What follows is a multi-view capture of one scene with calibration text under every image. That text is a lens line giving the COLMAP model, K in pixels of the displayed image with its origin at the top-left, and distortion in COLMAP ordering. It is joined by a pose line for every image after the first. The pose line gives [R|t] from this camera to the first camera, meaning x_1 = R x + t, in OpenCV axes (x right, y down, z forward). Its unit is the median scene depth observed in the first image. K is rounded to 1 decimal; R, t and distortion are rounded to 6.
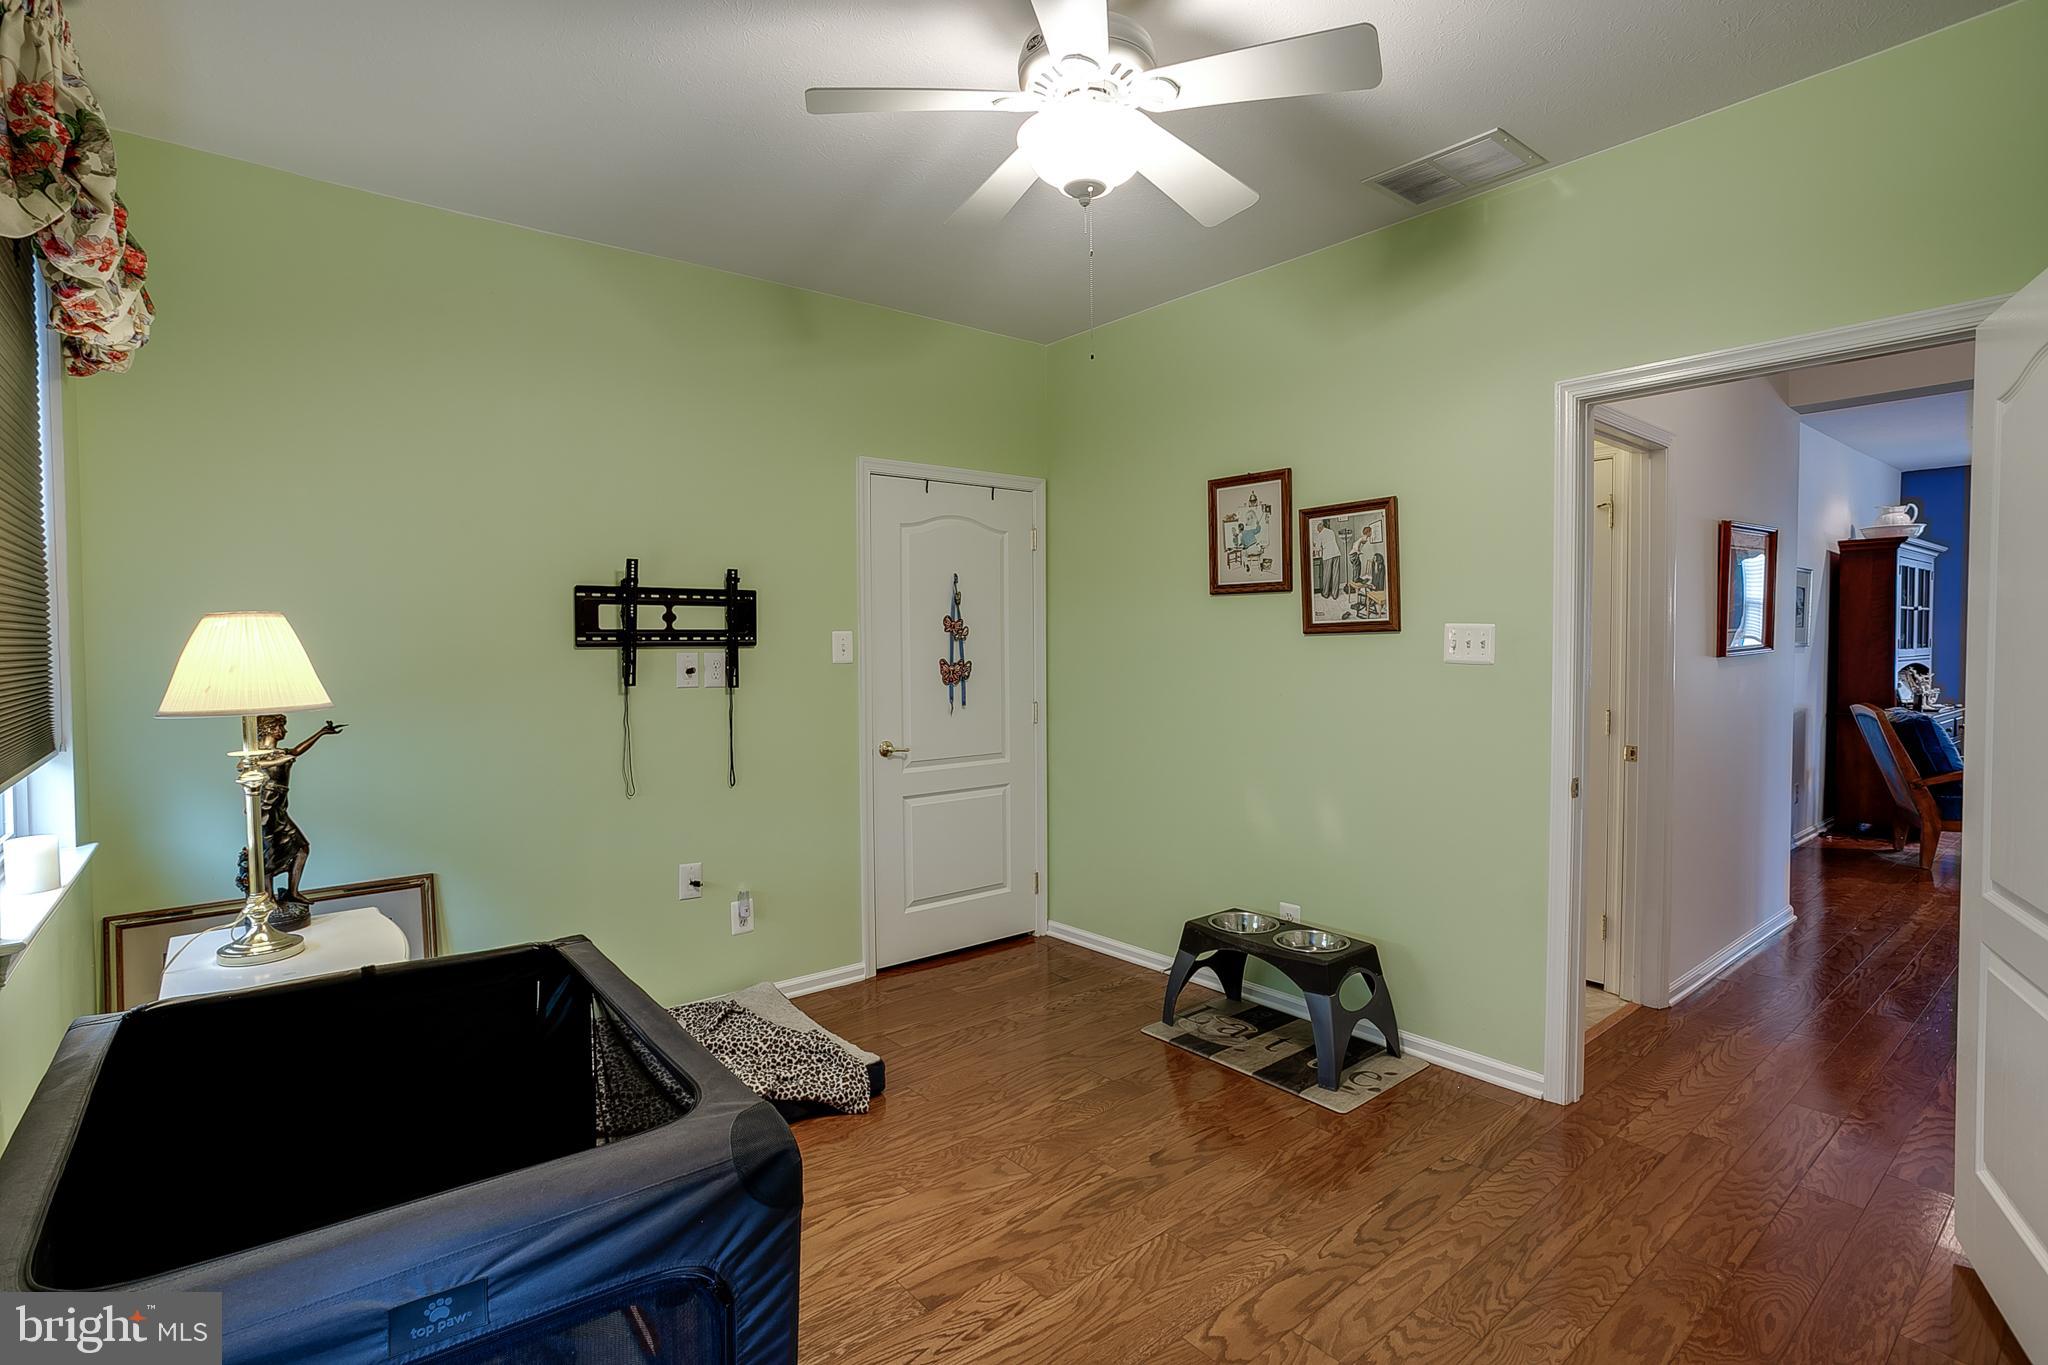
lens RADIAL K [[980.8, 0, 1024.3], [0, 980.8, 656.1], [0, 0, 1]] dist [-0.053541, 0.024810]
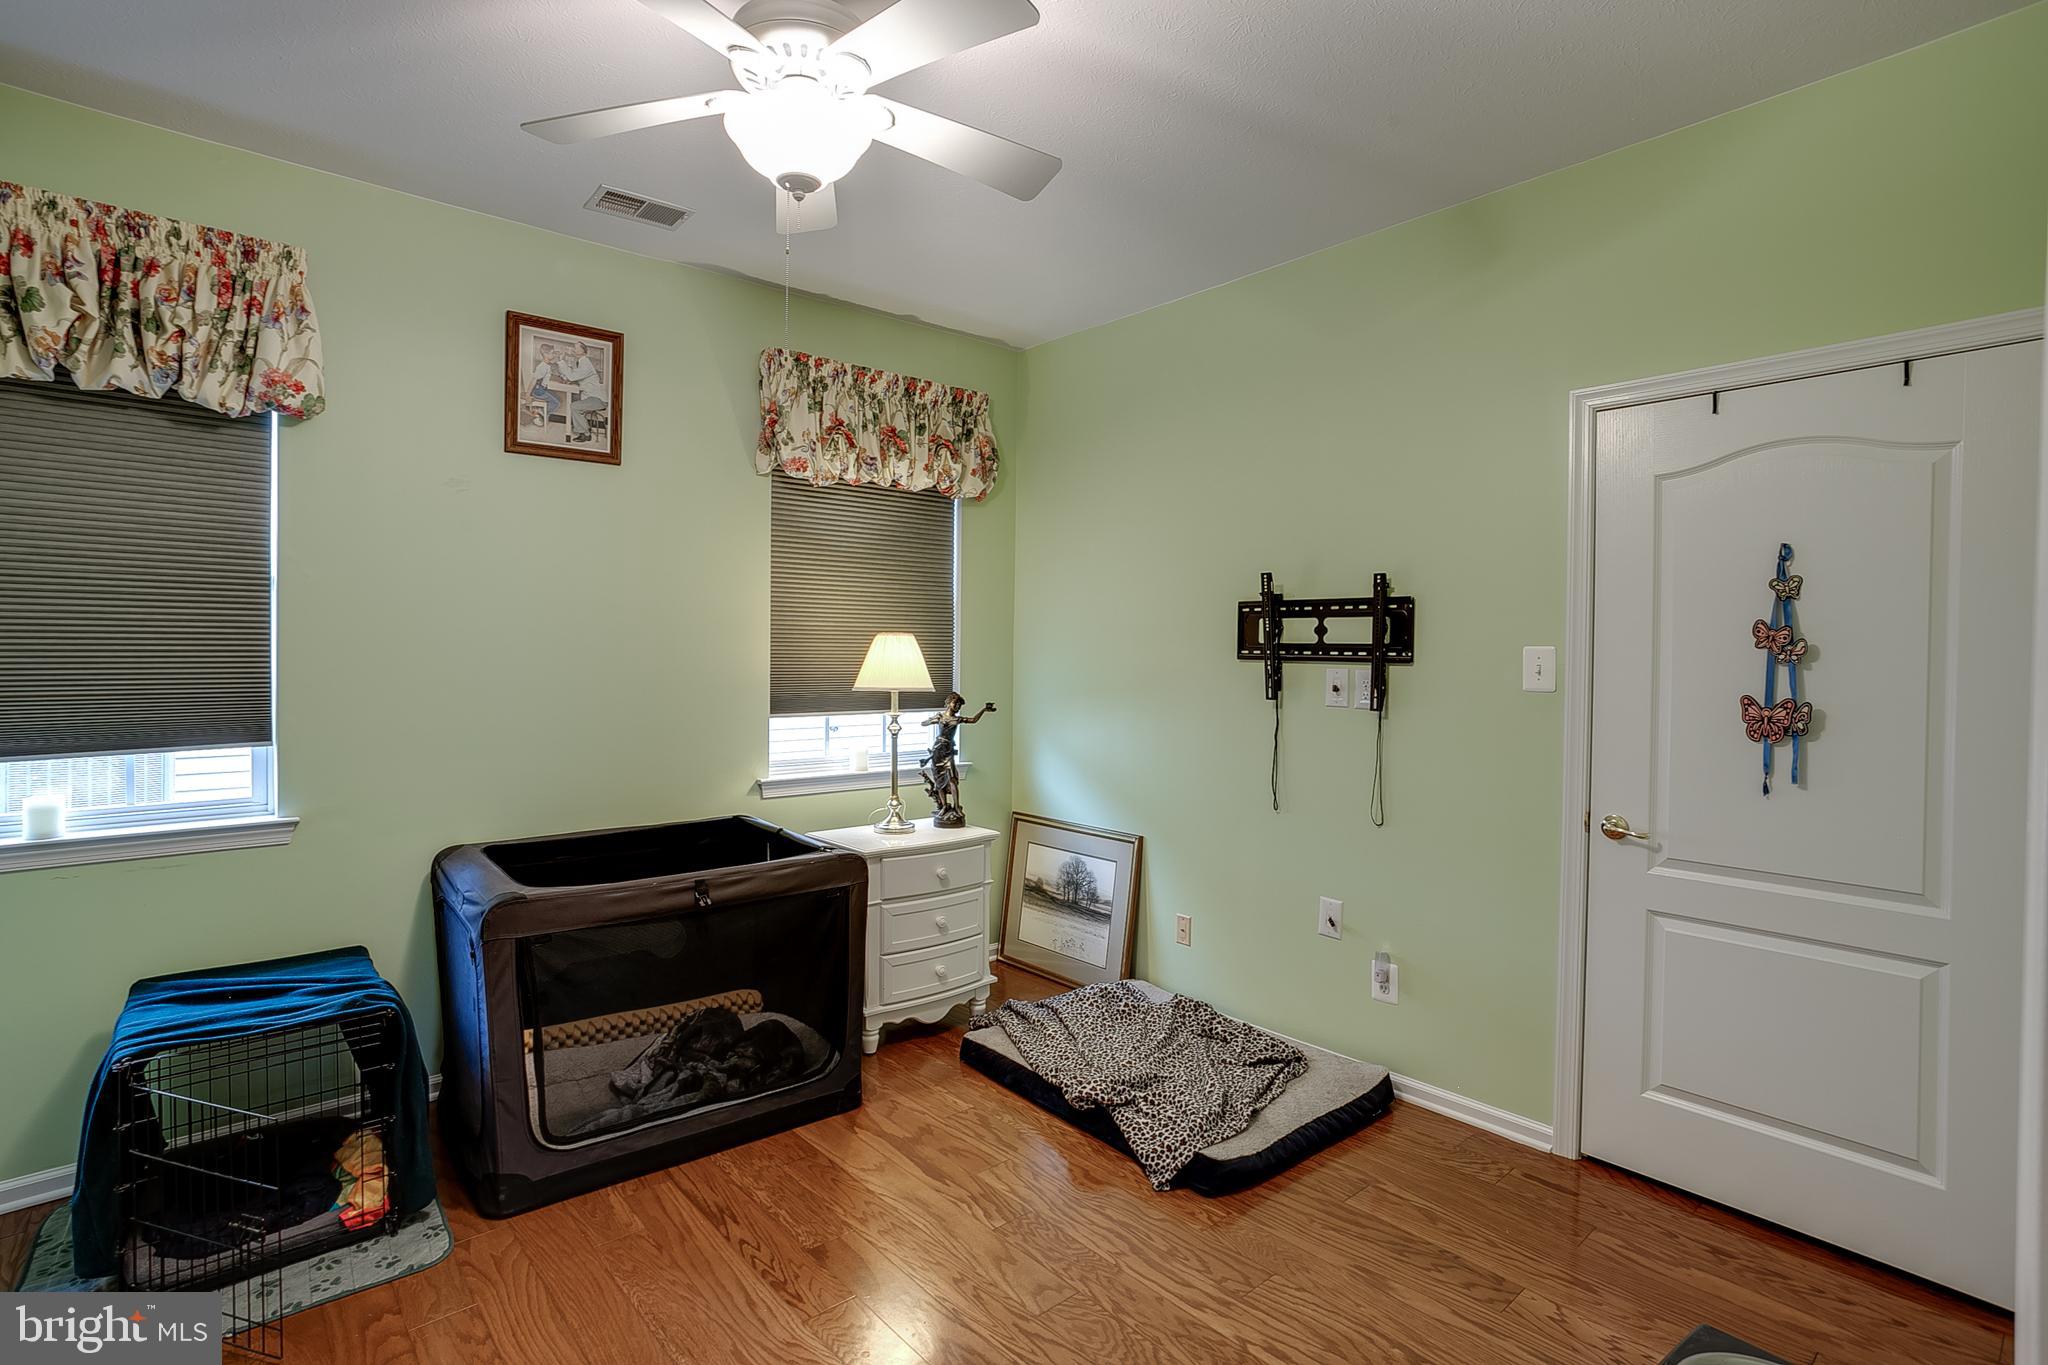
lens RADIAL K [[1006.9, 0, 998.7], [0, 1006.9, 666.2], [0, 0, 1]] dist [-0.055395, 0.027900]
pose [[0.007184, 0.025498, -0.999649, 0.593844], [-0.024611, 0.999377, 0.025315, -0.022036], [0.999671, 0.024421, 0.007807, 0.681842]]
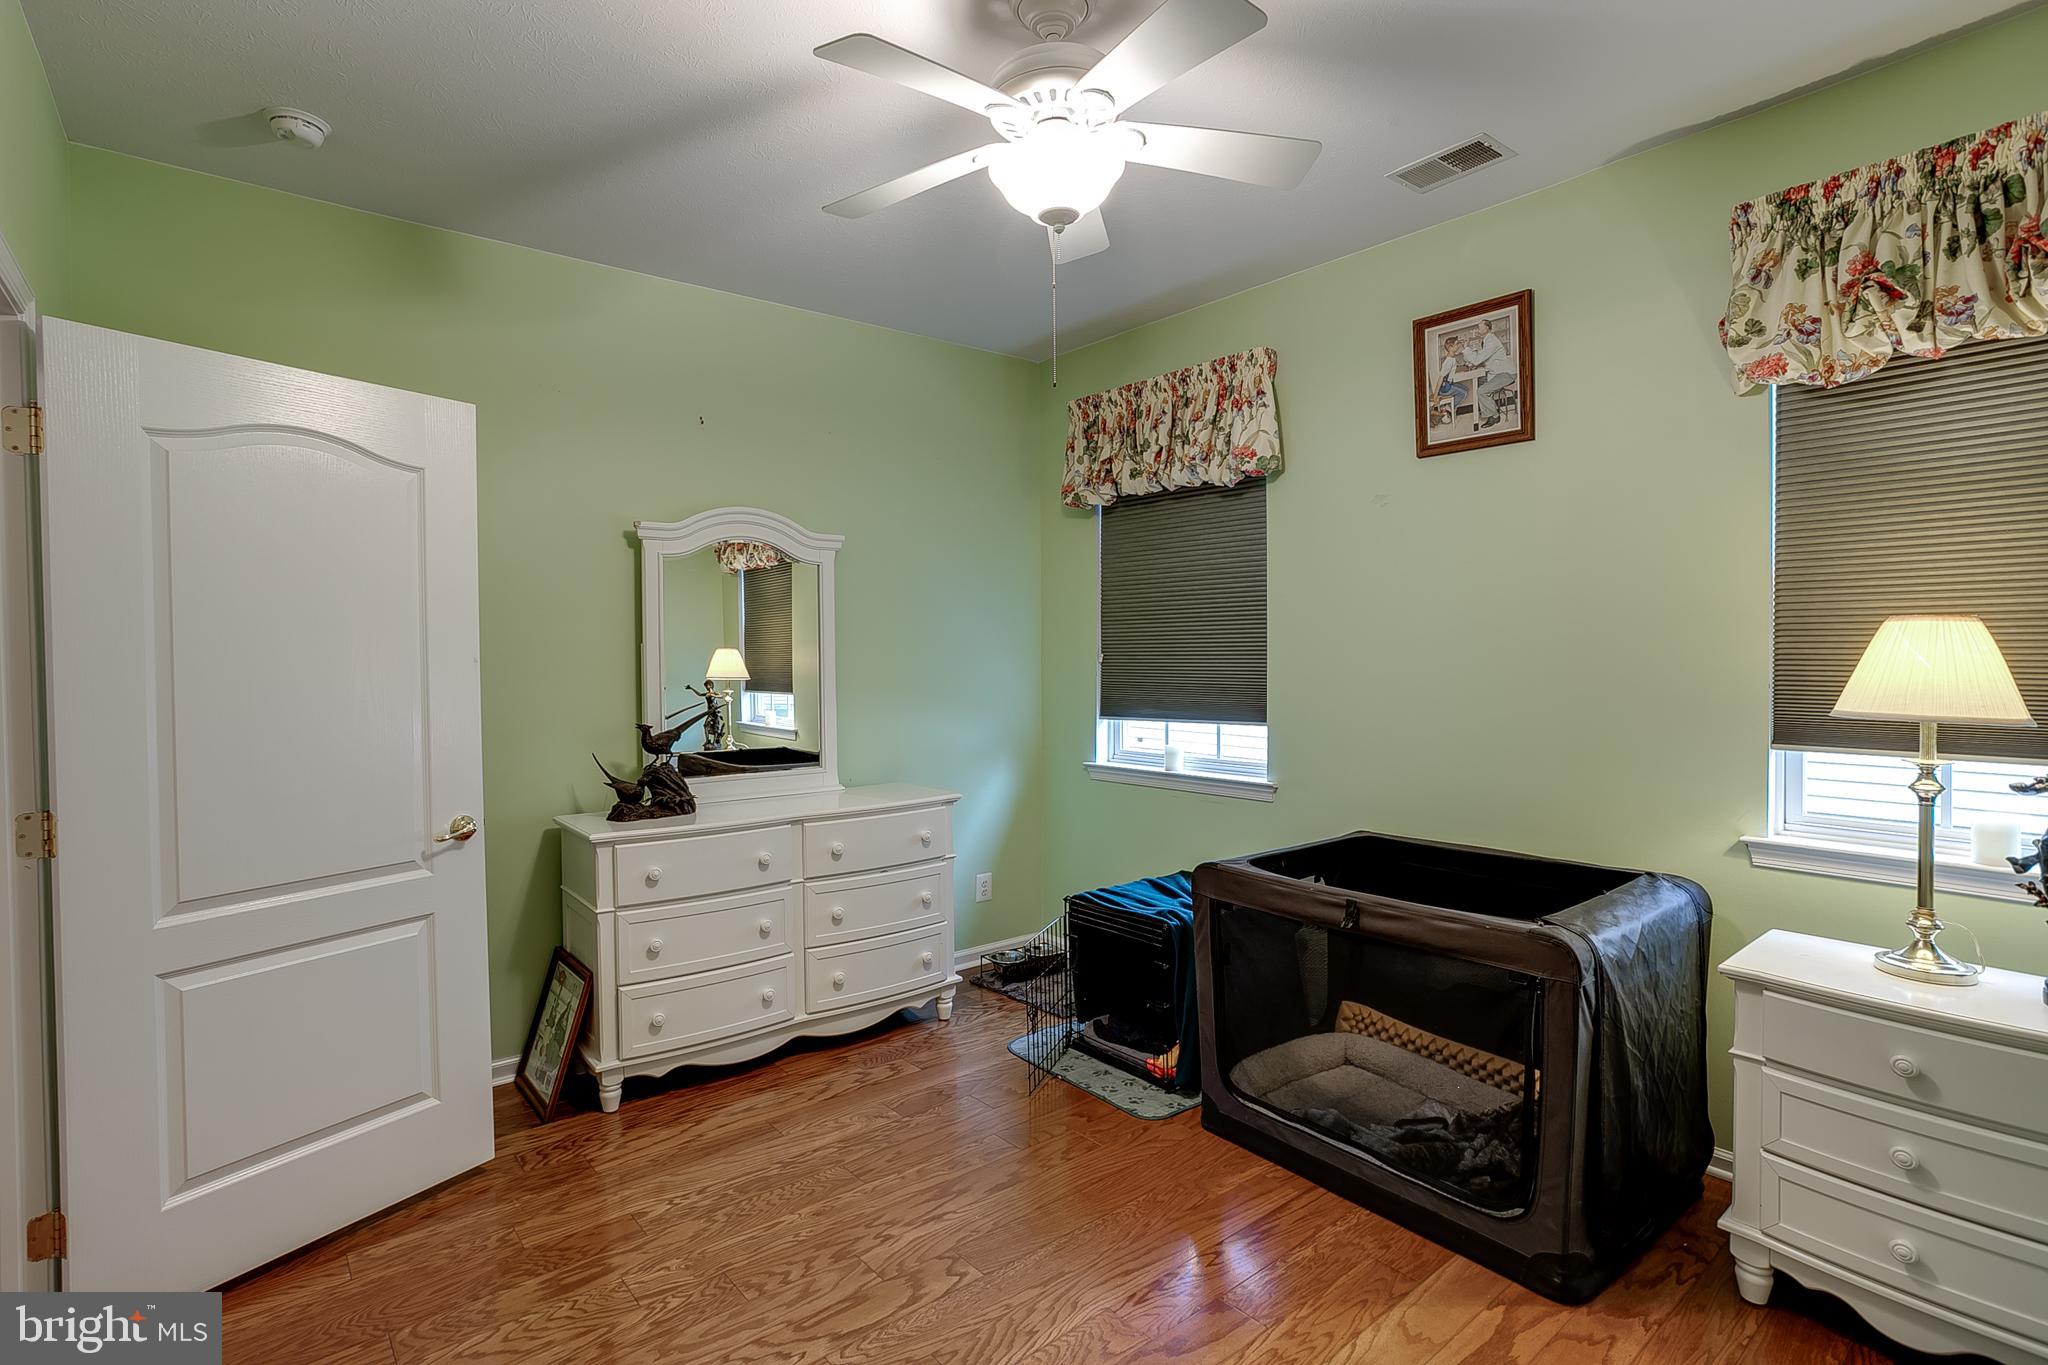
lens RADIAL K [[974.1, 0, 998.5], [0, 974.1, 672.1], [0, 0, 1]] dist [-0.054161, 0.024050]
pose [[-0.999559, 0.013864, 0.026263, 0.058829], [0.014789, 0.999266, 0.035342, -0.021566], [-0.025753, 0.035715, -0.999030, 1.143787]]
